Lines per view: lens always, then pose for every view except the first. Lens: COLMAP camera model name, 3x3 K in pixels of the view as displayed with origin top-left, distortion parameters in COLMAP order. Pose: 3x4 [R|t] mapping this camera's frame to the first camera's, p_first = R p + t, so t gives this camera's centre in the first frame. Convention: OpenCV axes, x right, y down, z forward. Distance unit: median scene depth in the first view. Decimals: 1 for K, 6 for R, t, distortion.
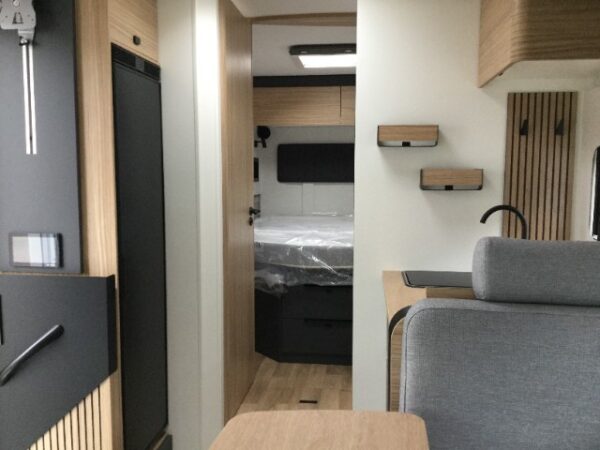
lens RADIAL K [[540.8, 0, 298.7], [0, 540.8, 224.7], [0, 0, 1]] dist [0.106967, -0.175375]
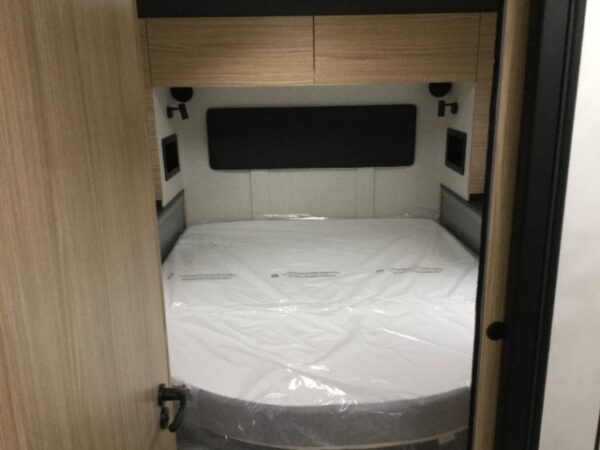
lens RADIAL K [[540.8, 0, 298.7], [0, 540.8, 224.7], [0, 0, 1]] dist [0.106967, -0.175375]
pose [[0.991683, -0.053630, 0.117000, -0.016327], [0.032855, 0.984416, 0.172756, -0.139352], [-0.124441, -0.167475, 0.977991, 0.409373]]
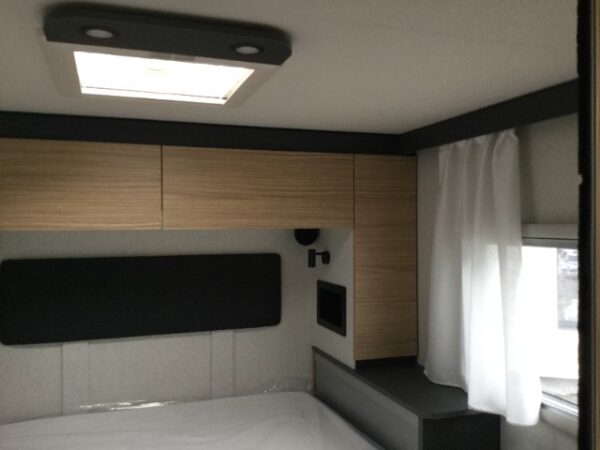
lens RADIAL K [[540.8, 0, 298.7], [0, 540.8, 224.7], [0, 0, 1]] dist [0.106967, -0.175375]
pose [[0.896178, -0.007603, 0.443629, -0.021083], [0.047601, 0.995730, -0.079093, -0.148405], [-0.441133, 0.091999, 0.892714, 0.556031]]
